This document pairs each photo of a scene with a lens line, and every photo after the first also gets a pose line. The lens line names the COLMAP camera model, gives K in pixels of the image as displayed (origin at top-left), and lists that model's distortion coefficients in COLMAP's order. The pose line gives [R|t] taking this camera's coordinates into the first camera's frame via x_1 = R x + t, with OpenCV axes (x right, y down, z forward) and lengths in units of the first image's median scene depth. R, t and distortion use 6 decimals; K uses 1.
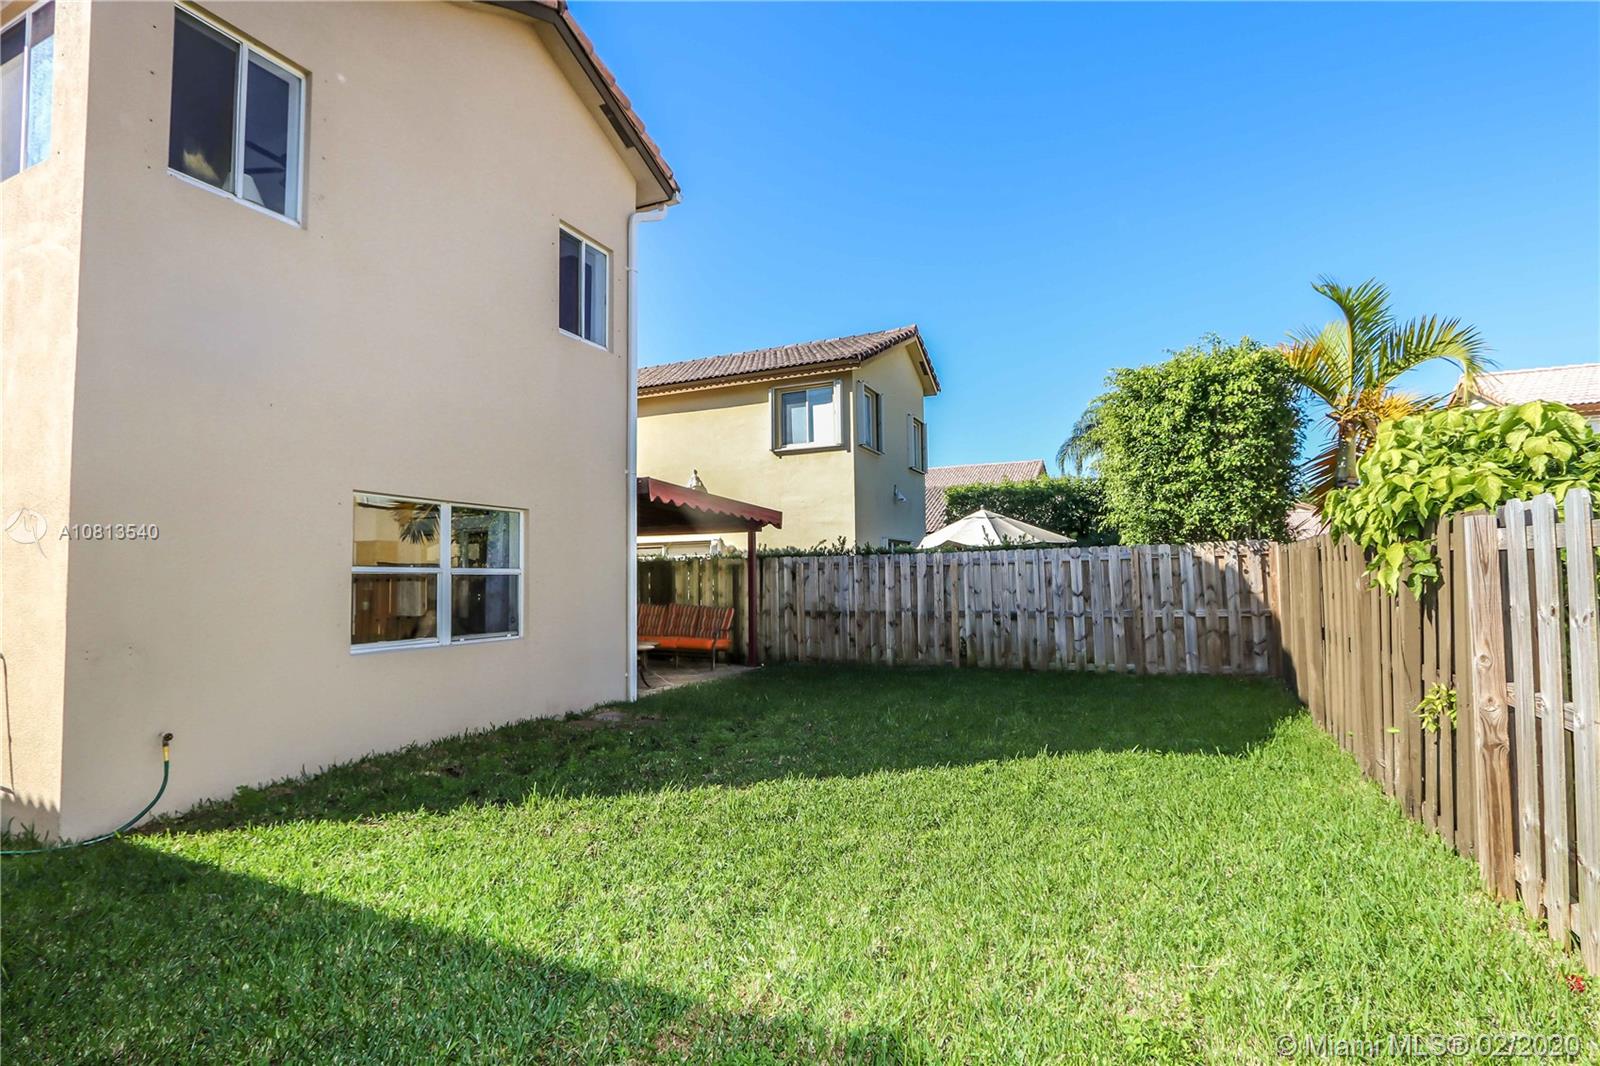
lens RADIAL K [[770.5, 0, 763.3], [0, 770.5, 543.7], [0, 0, 1]] dist [-0.014041, -0.000064]
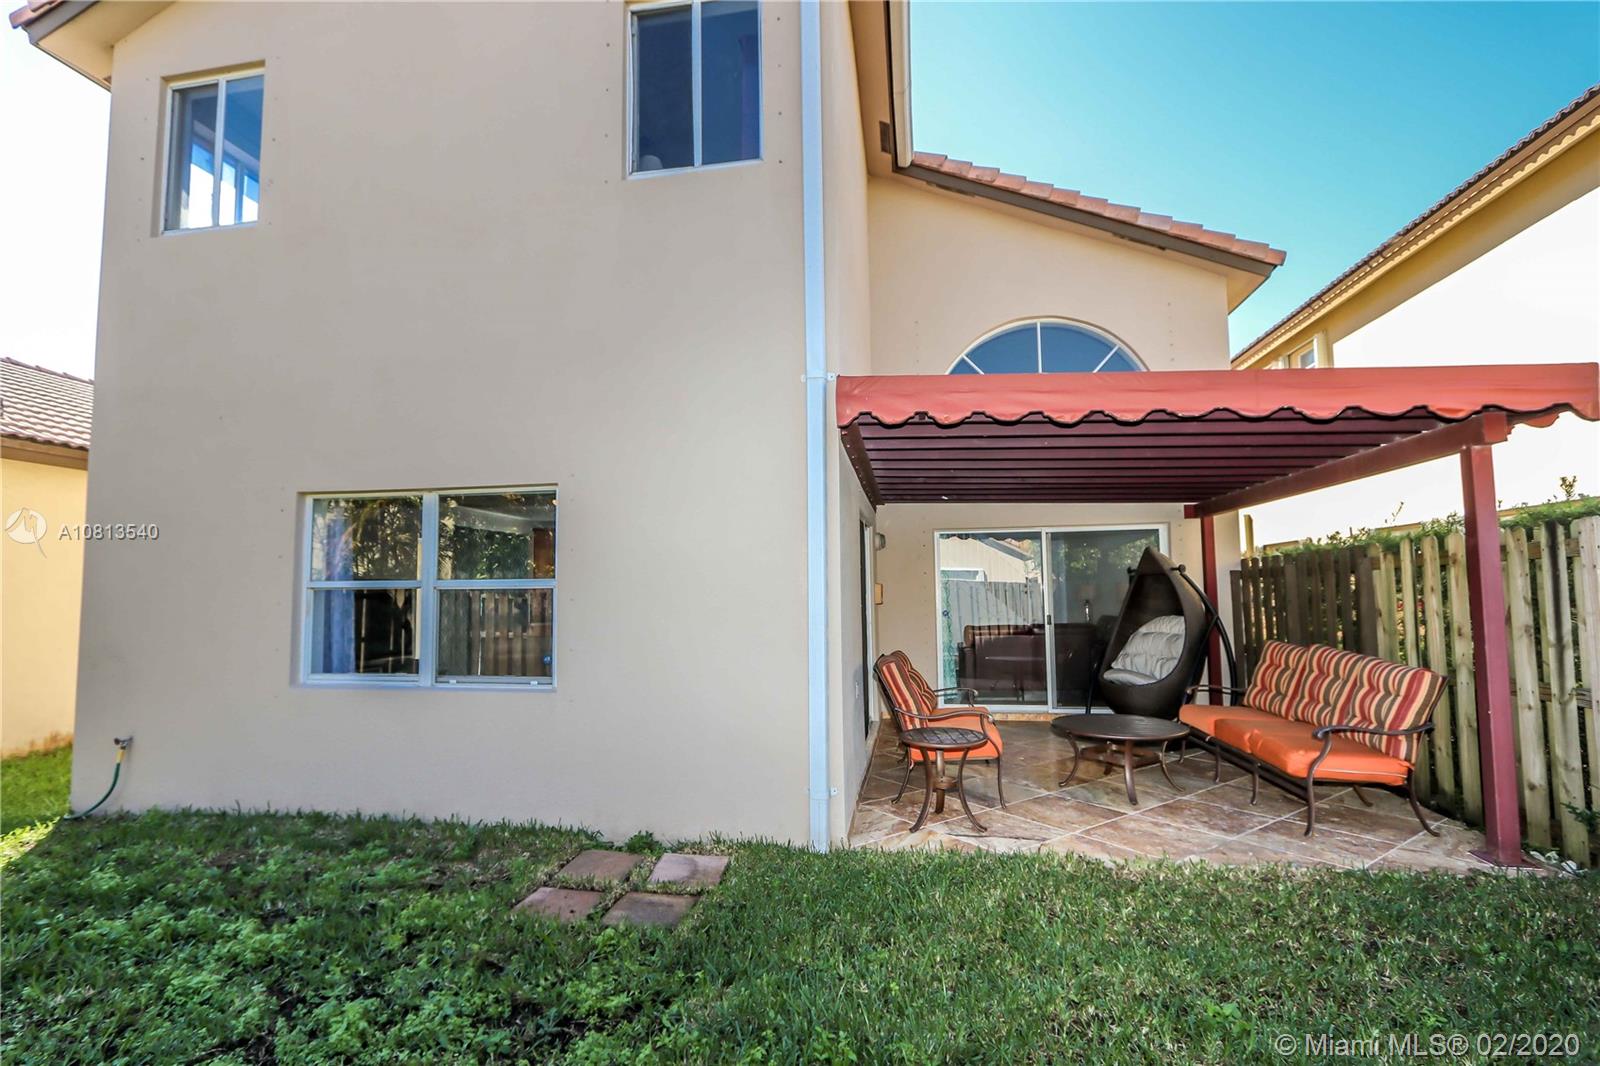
lens RADIAL K [[770.5, 0, 763.3], [0, 770.5, 543.7], [0, 0, 1]] dist [-0.014041, -0.000064]
pose [[0.278774, -0.057630, -0.958626, 0.323963], [0.050296, 0.997704, -0.045353, 0.039164], [0.959039, -0.035572, 0.281032, 0.945447]]
